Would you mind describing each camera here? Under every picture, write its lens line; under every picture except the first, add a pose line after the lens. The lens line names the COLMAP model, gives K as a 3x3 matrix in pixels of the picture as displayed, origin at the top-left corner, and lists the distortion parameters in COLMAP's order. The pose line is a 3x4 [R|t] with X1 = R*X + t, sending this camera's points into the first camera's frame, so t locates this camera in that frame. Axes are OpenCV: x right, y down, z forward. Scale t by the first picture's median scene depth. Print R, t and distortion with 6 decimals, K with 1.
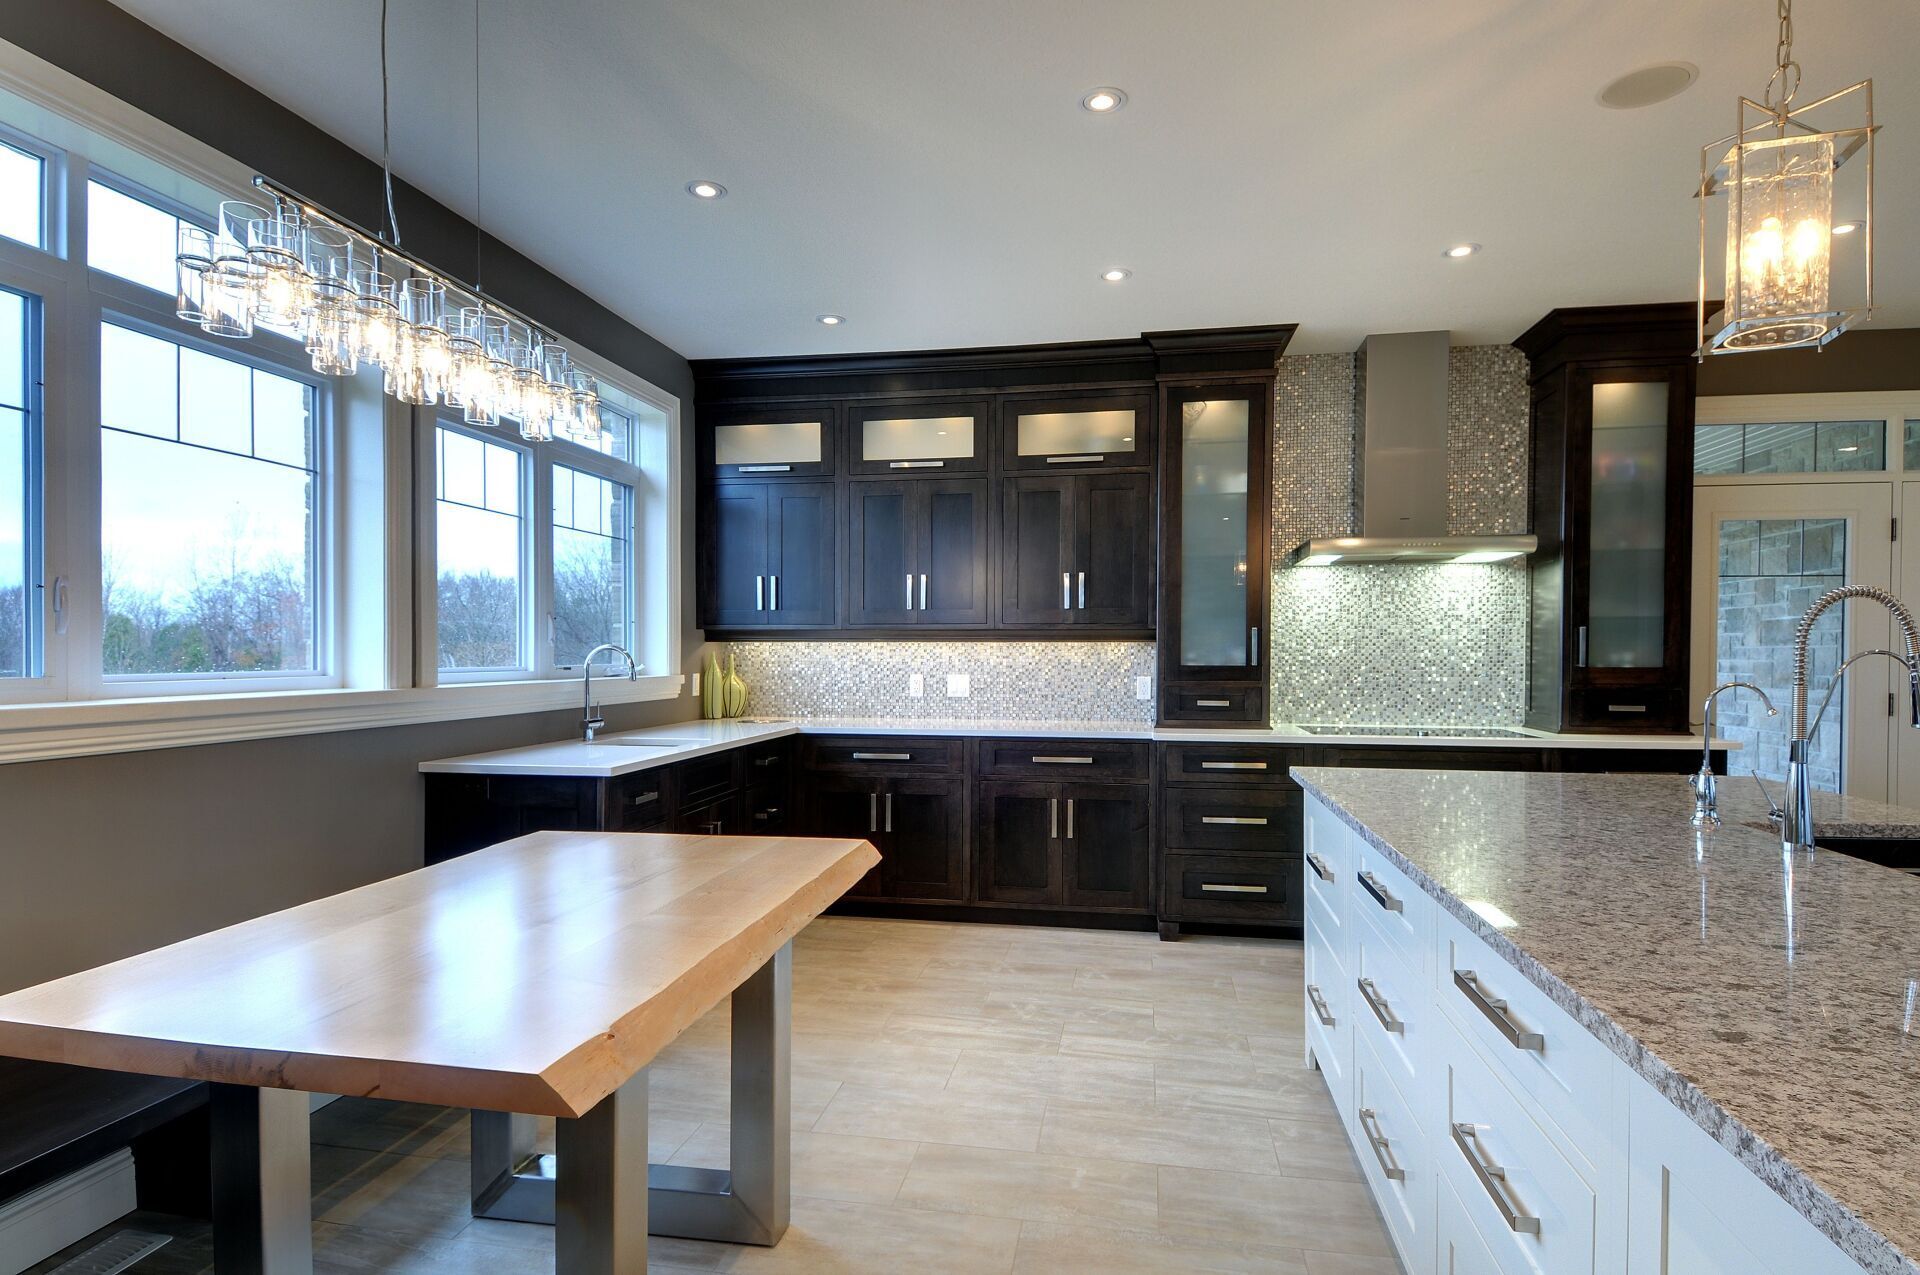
lens RADIAL K [[1012.9, 0, 936.1], [0, 1012.9, 653.6], [0, 0, 1]] dist [0.071391, -0.076542]
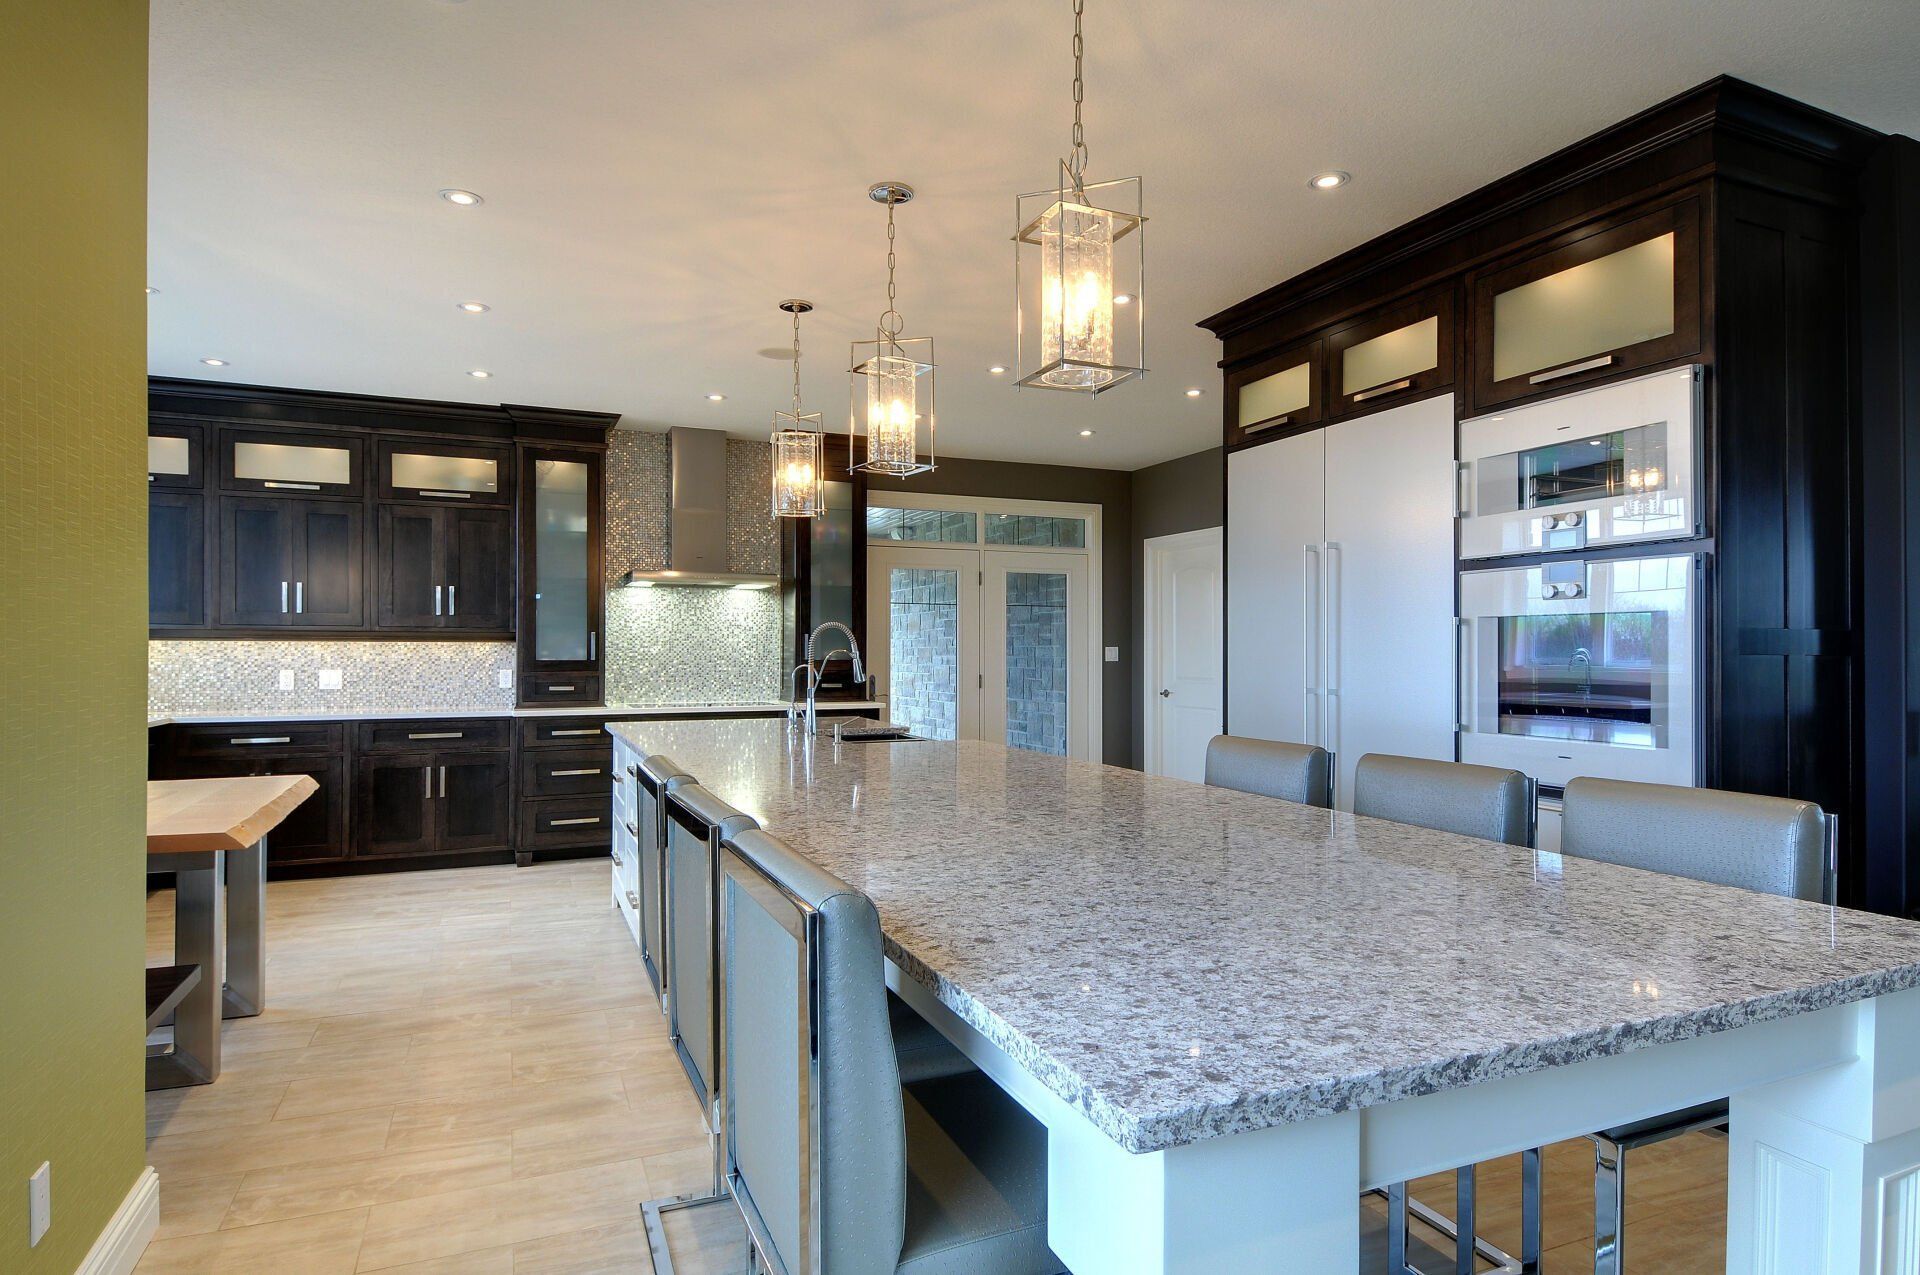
lens RADIAL K [[1012.9, 0, 936.1], [0, 1012.9, 653.6], [0, 0, 1]] dist [0.071391, -0.076542]
pose [[0.826178, -0.001102, 0.563408, -0.073918], [0.000405, 0.999999, 0.001363, 0.001483], [-0.563409, -0.000898, 0.826178, -0.371187]]
